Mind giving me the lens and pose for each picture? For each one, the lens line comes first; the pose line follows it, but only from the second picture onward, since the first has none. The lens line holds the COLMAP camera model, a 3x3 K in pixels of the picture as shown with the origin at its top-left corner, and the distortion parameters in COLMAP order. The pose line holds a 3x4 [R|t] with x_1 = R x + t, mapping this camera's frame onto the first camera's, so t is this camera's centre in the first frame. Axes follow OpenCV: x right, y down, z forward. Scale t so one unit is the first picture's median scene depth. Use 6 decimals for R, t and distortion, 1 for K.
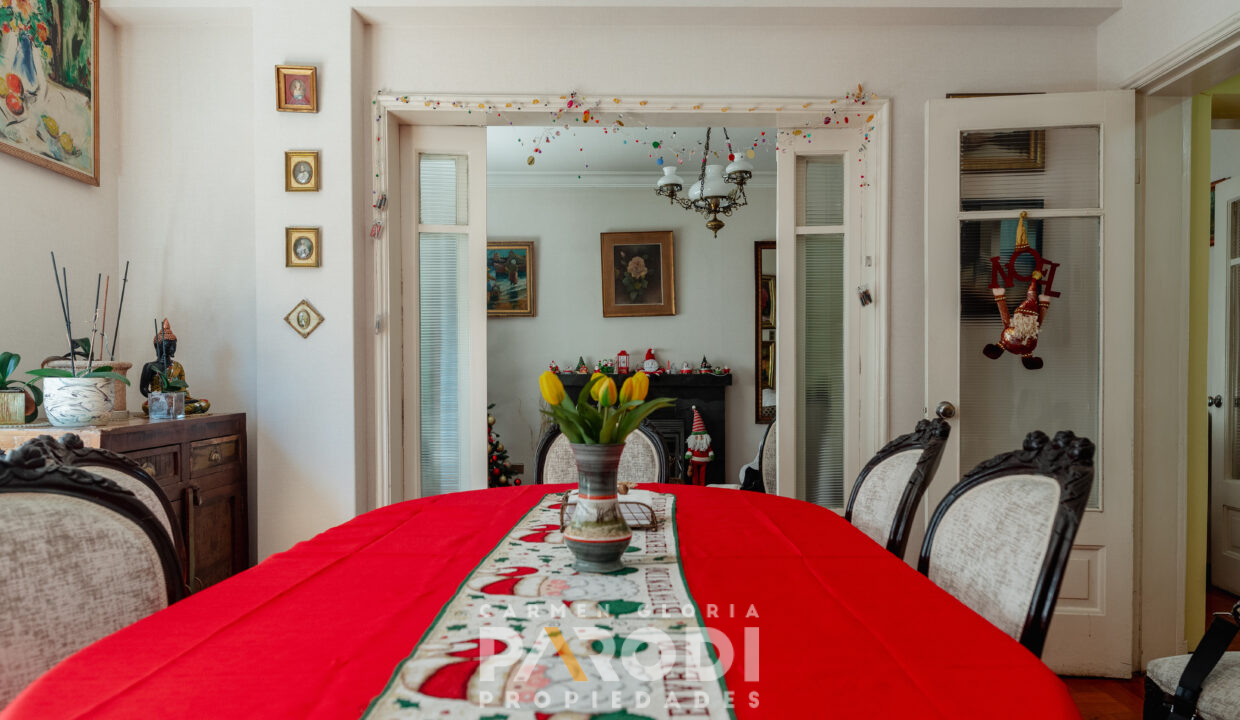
lens RADIAL K [[812.0, 0, 592.6], [0, 812.0, 386.5], [0, 0, 1]] dist [0.006824, -0.000294]
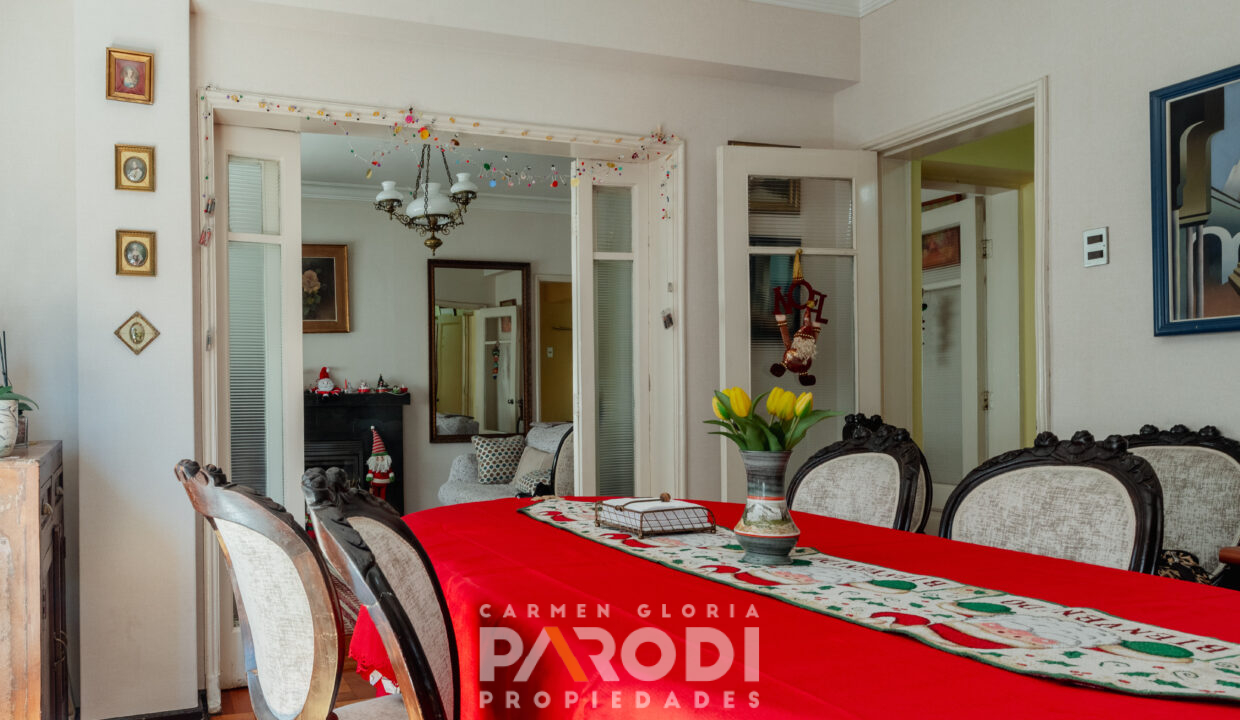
lens RADIAL K [[812.0, 0, 592.6], [0, 812.0, 386.5], [0, 0, 1]] dist [0.006824, -0.000294]
pose [[0.951730, -0.005536, 0.306887, -0.104861], [0.012626, 0.999697, -0.021121, 0.000380], [-0.306677, 0.023976, 0.951512, 0.000202]]
